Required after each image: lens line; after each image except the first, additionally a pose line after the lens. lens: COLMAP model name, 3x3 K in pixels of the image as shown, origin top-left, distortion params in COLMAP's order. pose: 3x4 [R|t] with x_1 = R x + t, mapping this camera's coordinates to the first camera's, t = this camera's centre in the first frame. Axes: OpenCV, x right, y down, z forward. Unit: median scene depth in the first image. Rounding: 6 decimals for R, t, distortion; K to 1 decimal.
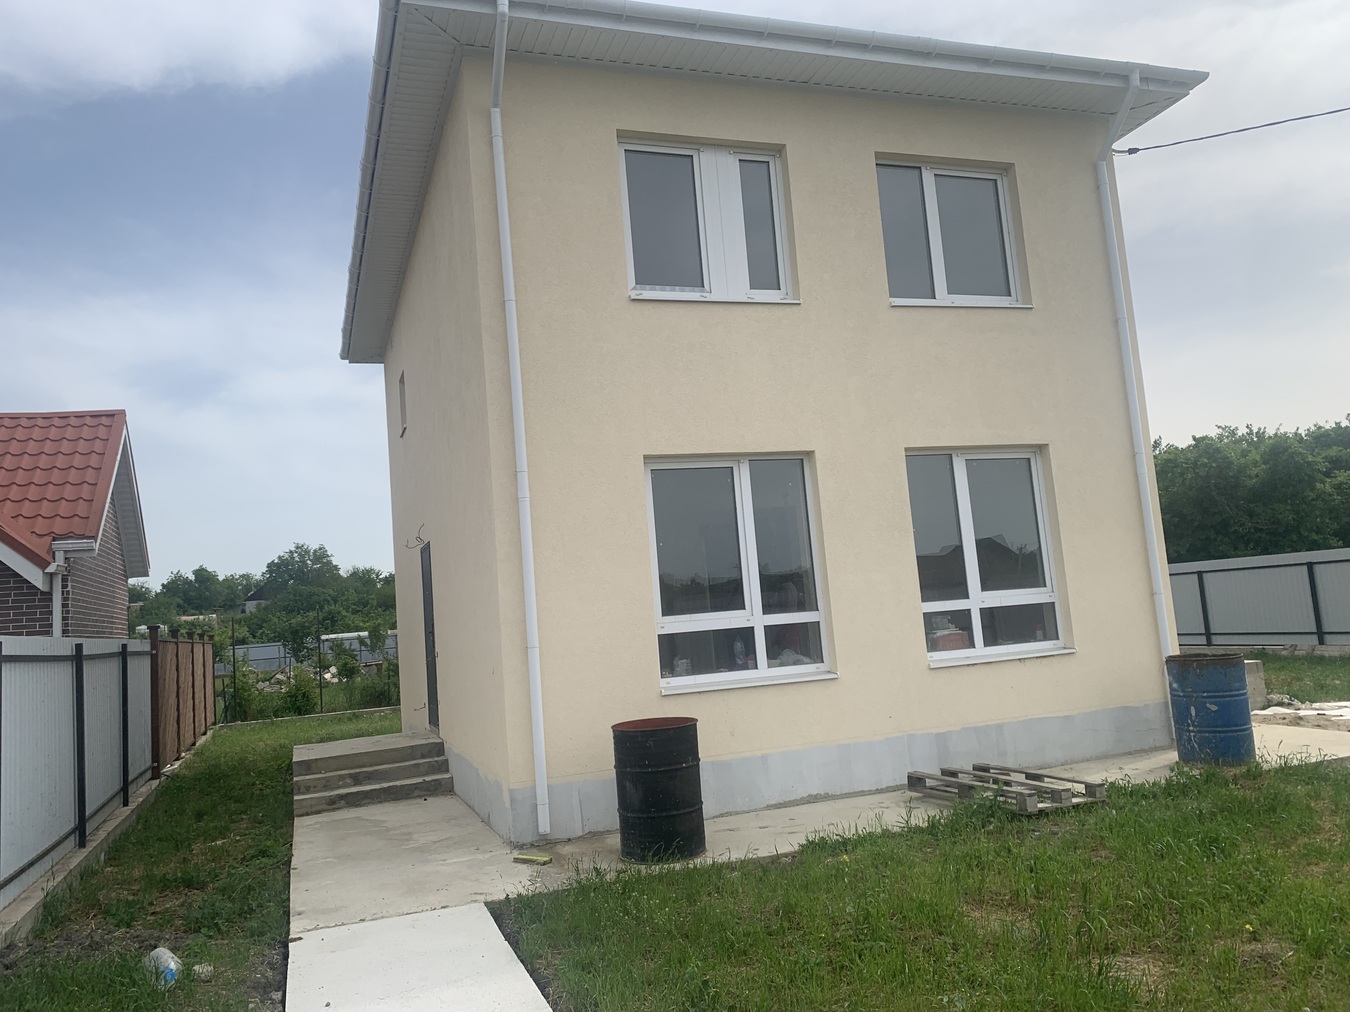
lens RADIAL K [[1028.3, 0, 671.2], [0, 1028.3, 493.1], [0, 0, 1]] dist [0.037261, -0.043493]
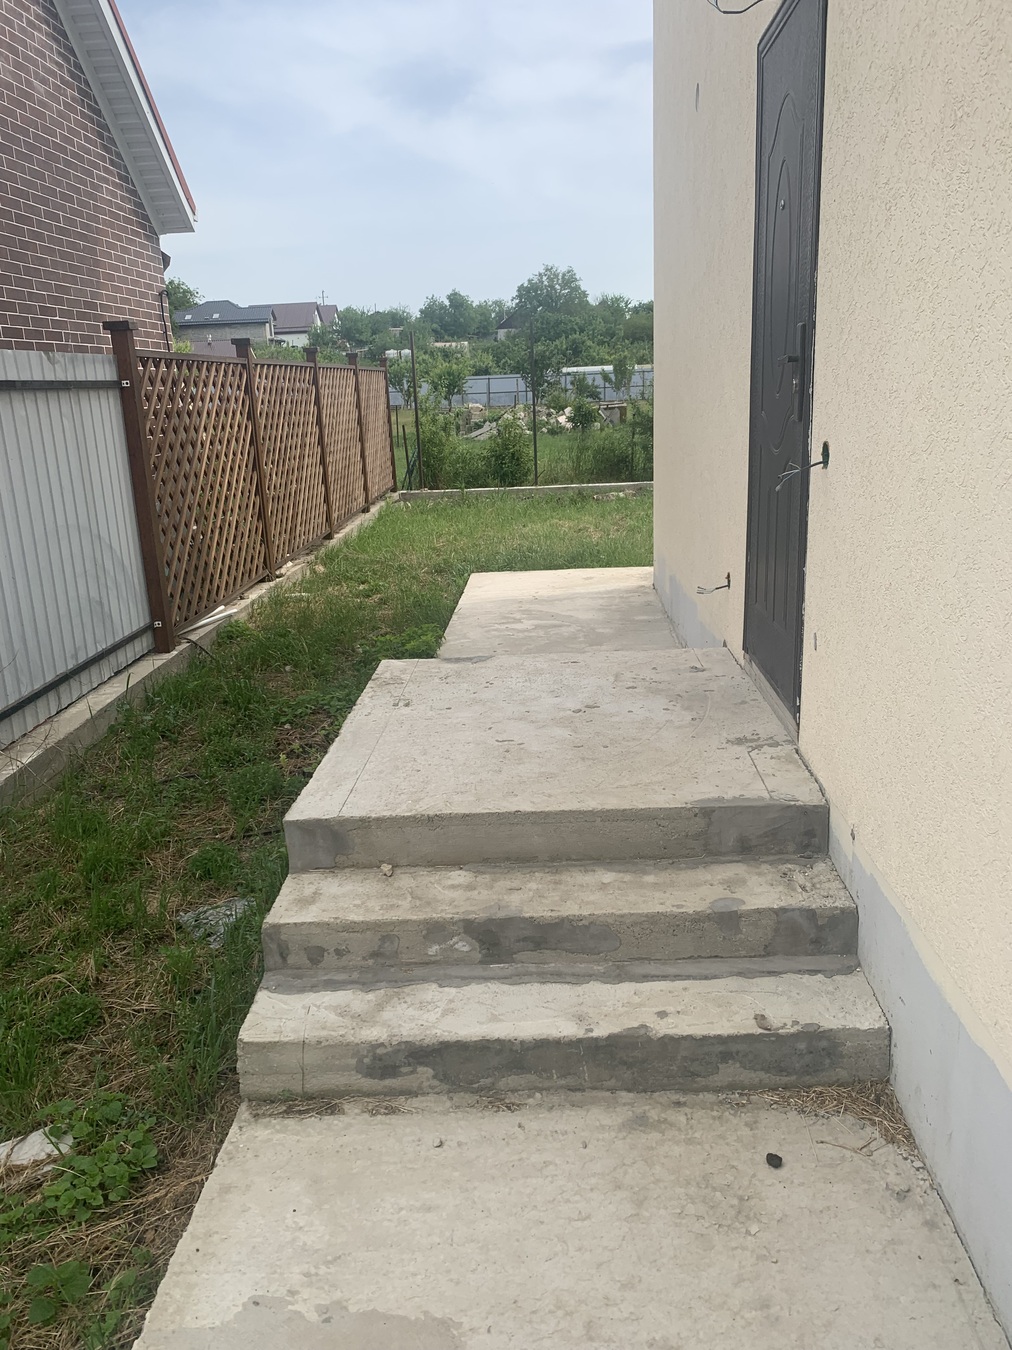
lens RADIAL K [[1028.3, 0, 505.7], [0, 1028.3, 674.3], [0, 0, 1]] dist [0.037261, -0.043493]
pose [[0.925770, 0.143502, -0.349797, -0.038022], [0.011488, 0.914070, 0.405394, 0.019414], [0.377913, -0.379320, 0.844570, 0.138915]]
